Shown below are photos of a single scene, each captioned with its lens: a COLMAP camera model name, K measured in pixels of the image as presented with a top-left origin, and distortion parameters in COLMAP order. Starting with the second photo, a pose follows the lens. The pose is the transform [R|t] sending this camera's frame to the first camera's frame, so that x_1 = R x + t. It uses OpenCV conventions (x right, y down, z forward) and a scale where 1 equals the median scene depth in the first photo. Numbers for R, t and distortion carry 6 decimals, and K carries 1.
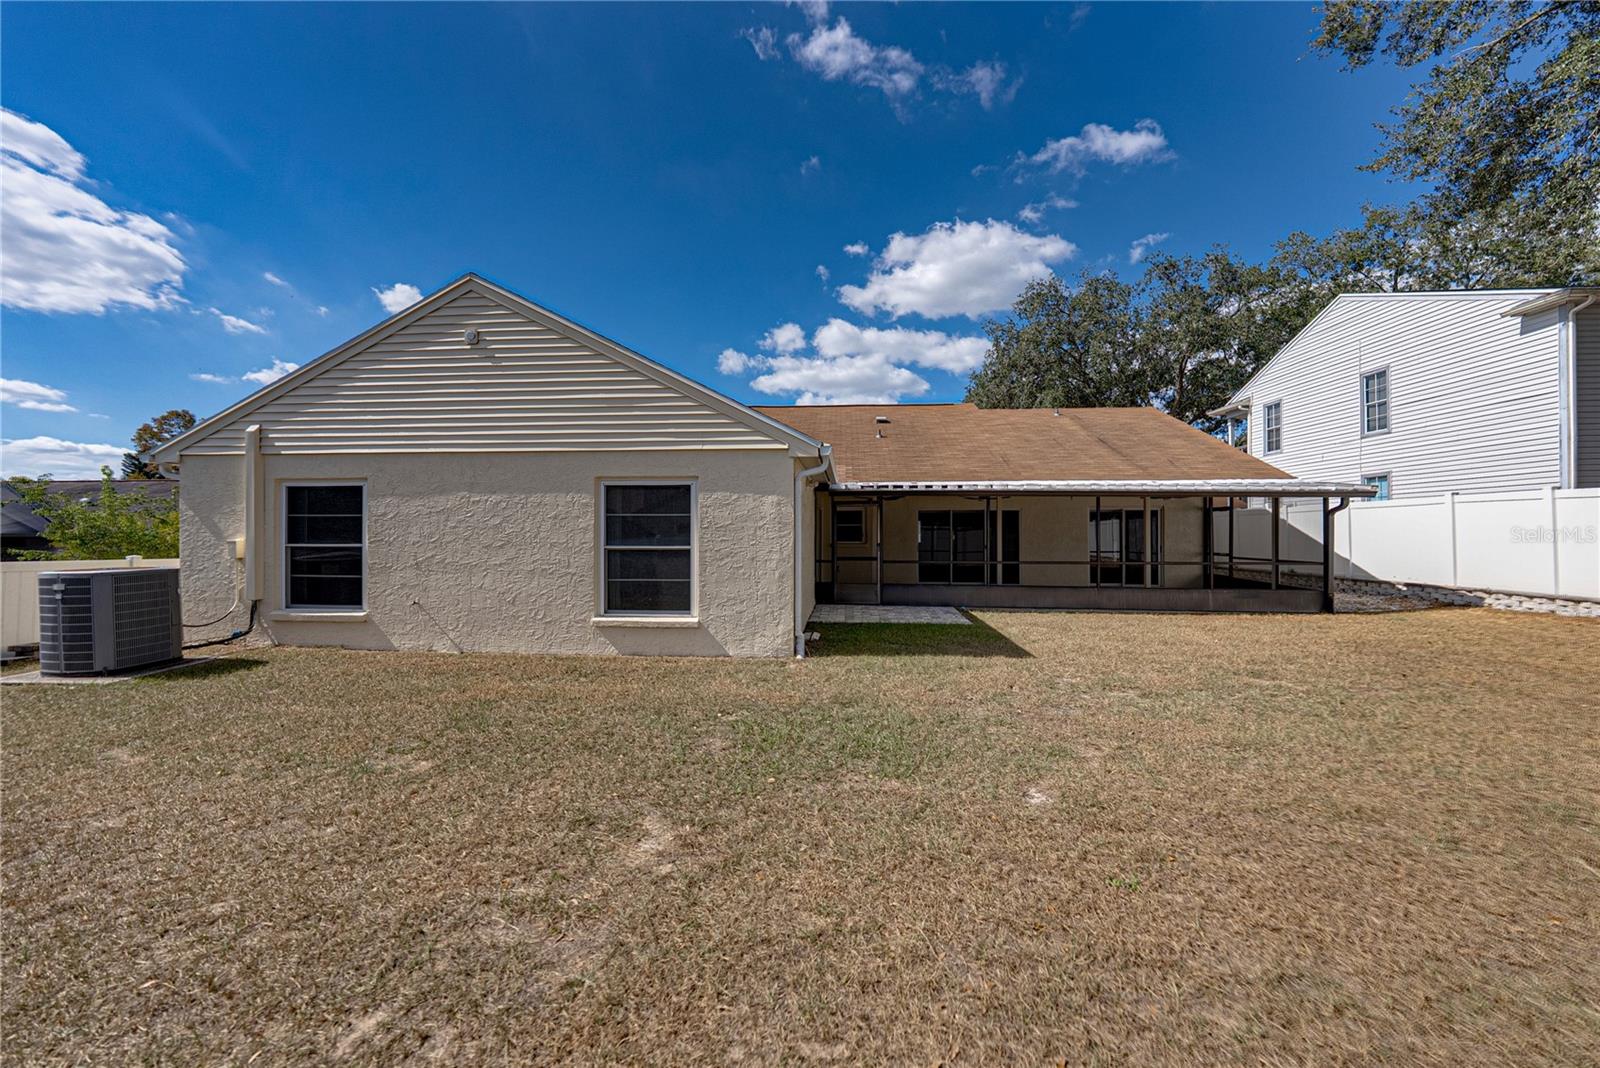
lens RADIAL K [[579.9, 0, 800.0], [0, 579.9, 534.0], [0, 0, 1]] dist [0.000721, 0.000259]
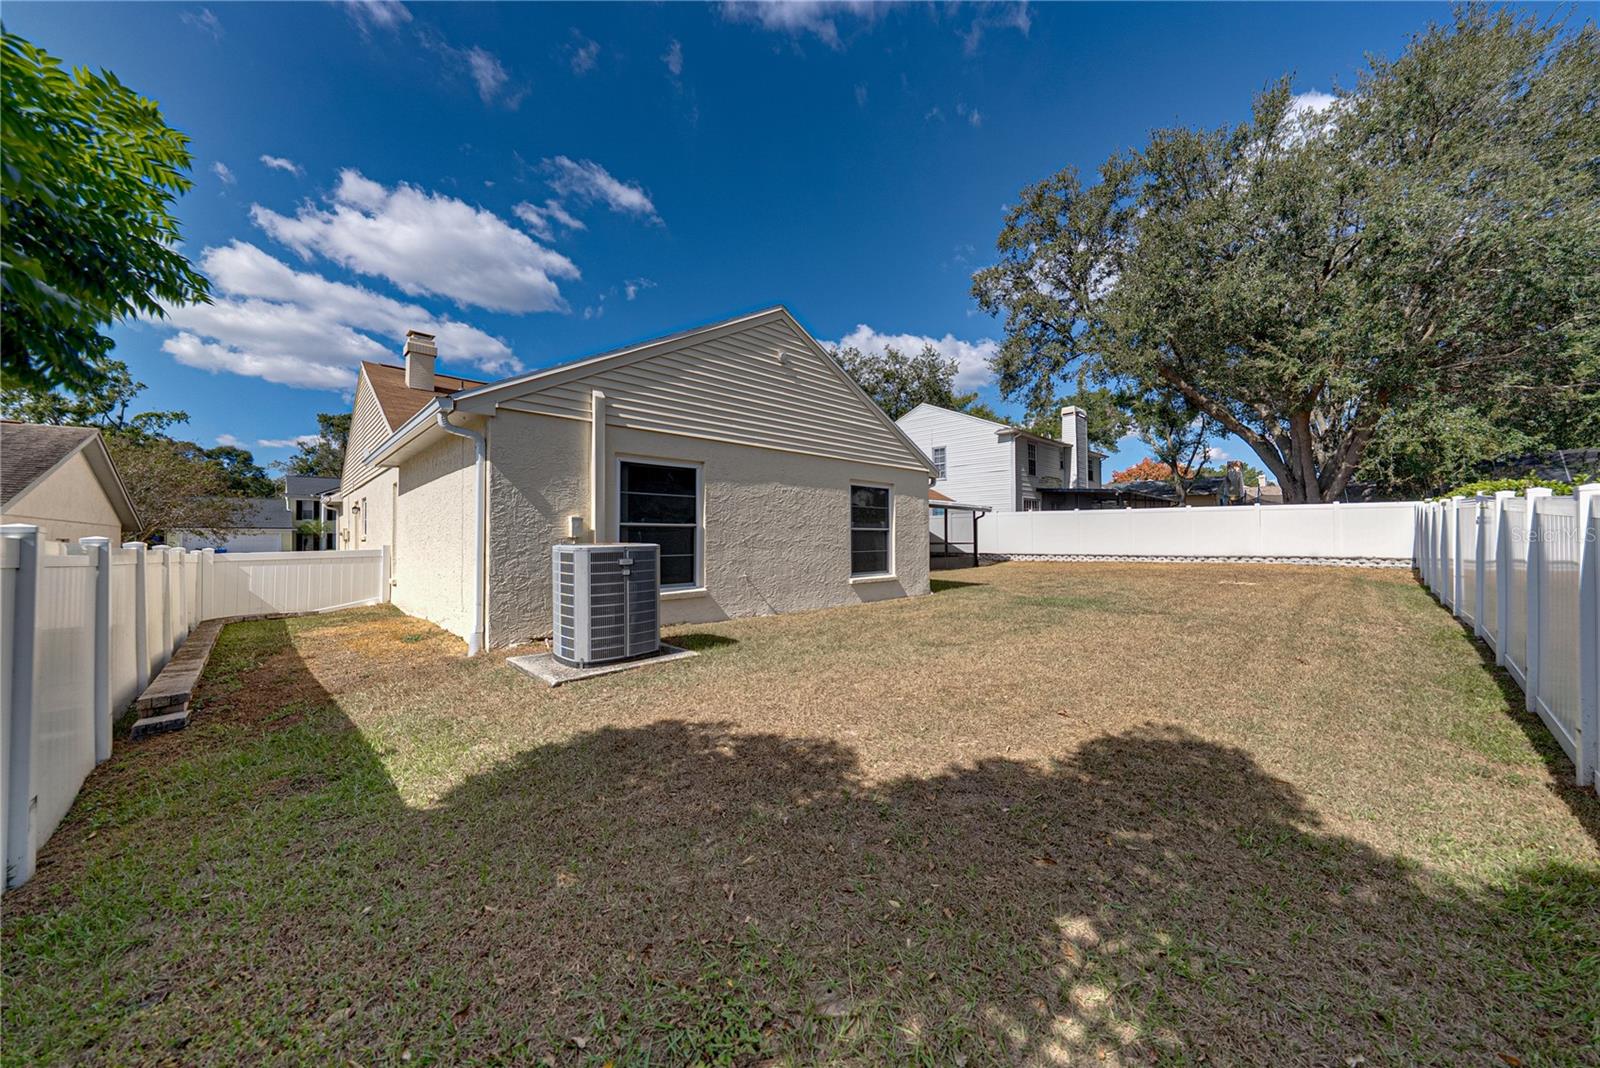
lens RADIAL K [[579.9, 0, 800.0], [0, 579.9, 534.0], [0, 0, 1]] dist [0.000721, 0.000259]
pose [[0.648535, 0.004852, 0.761169, -1.405533], [0.004065, 0.999943, -0.009838, 0.045967], [-0.761174, 0.009474, 0.648479, 0.168298]]
